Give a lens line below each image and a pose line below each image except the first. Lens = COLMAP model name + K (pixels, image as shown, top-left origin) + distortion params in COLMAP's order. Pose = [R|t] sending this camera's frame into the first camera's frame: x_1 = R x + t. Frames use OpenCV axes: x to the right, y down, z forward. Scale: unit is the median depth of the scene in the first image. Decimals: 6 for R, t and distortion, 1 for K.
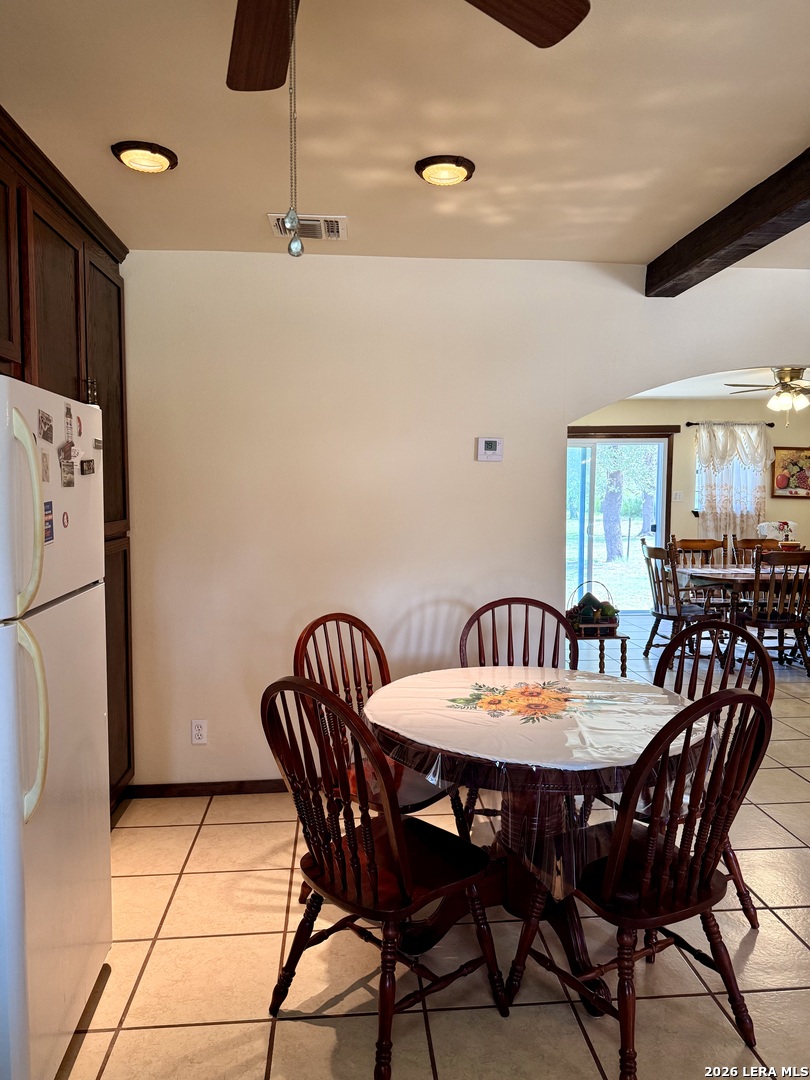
lens RADIAL K [[749.7, 0, 405.0], [0, 749.7, 540.0], [0, 0, 1]] dist [0.083007, -0.124055]
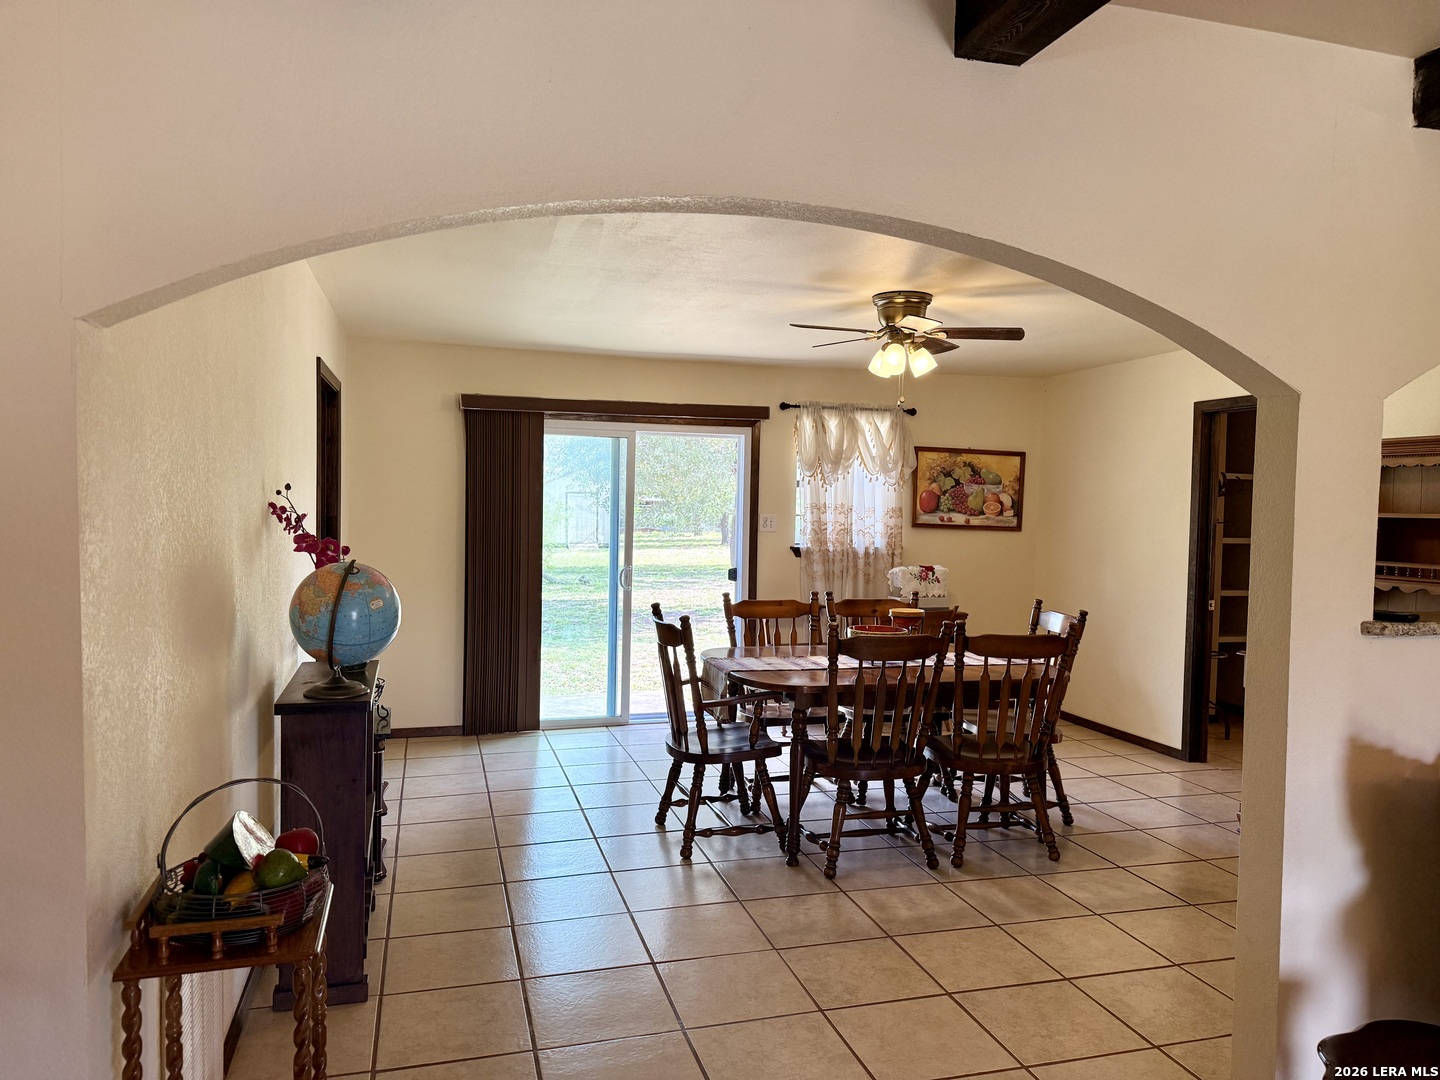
lens RADIAL K [[1009.9, 0, 720.0], [0, 1009.9, 540.0], [0, 0, 1]] dist [0.154048, -0.288219]
pose [[0.979624, 0.007442, 0.200702, 0.159225], [-0.000925, 0.999470, -0.032545, -0.017408], [-0.200838, 0.031697, 0.979112, 0.208898]]
